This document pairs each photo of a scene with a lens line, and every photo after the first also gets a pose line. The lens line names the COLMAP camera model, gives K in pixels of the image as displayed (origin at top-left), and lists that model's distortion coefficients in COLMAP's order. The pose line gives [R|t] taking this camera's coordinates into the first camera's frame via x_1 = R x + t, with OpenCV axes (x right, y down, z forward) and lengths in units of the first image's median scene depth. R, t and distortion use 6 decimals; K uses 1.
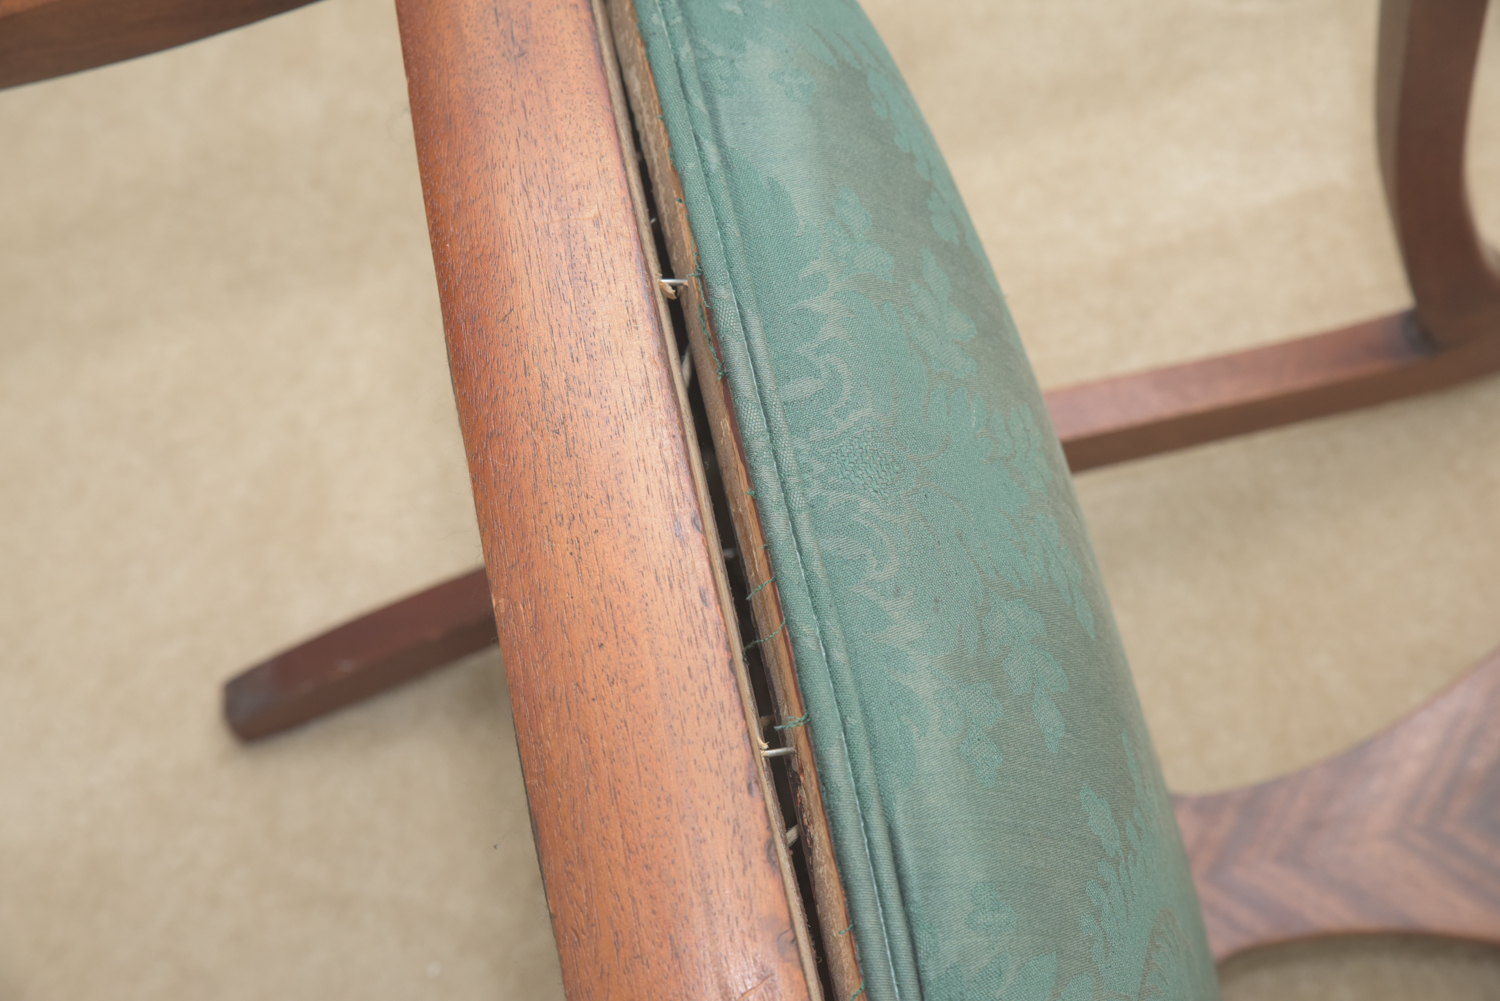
lens RADIAL K [[2612.2, 0, 750.0], [0, 2612.2, 500.5], [0, 0, 1]] dist [0.134191, 0.223229]
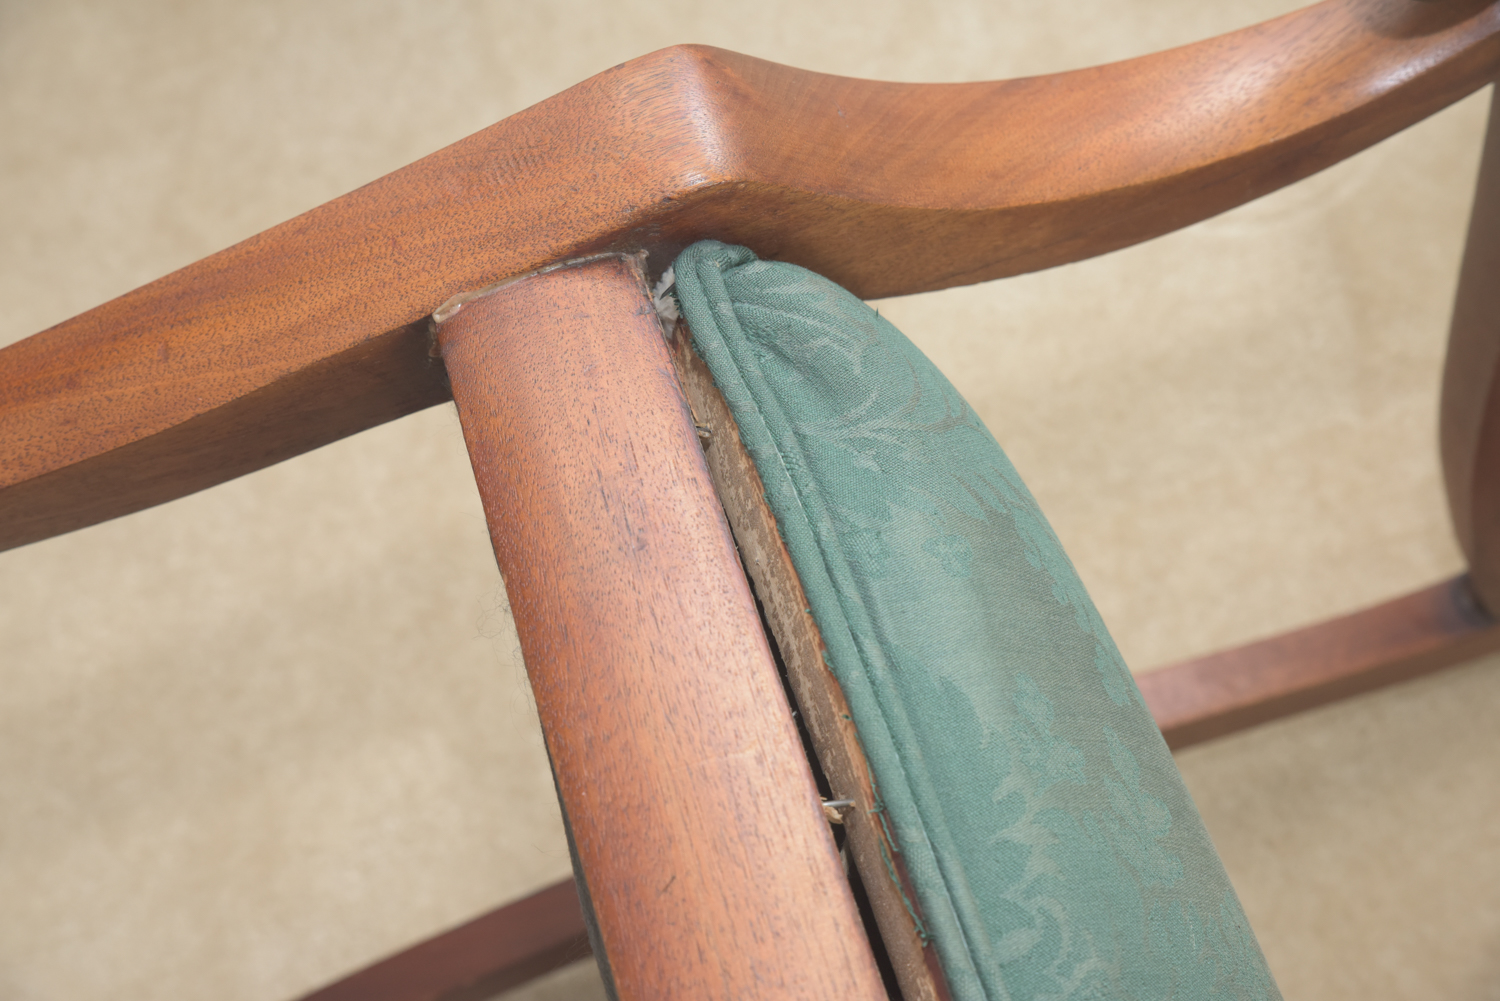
lens RADIAL K [[2583.7, 0, 750.0], [0, 2583.7, 500.5], [0, 0, 1]] dist [0.141435, 0.047046]
pose [[0.993139, -0.065919, 0.096593, -0.135296], [0.064861, 0.997795, 0.014053, -0.198810], [-0.097307, -0.007691, 0.995225, 0.154376]]
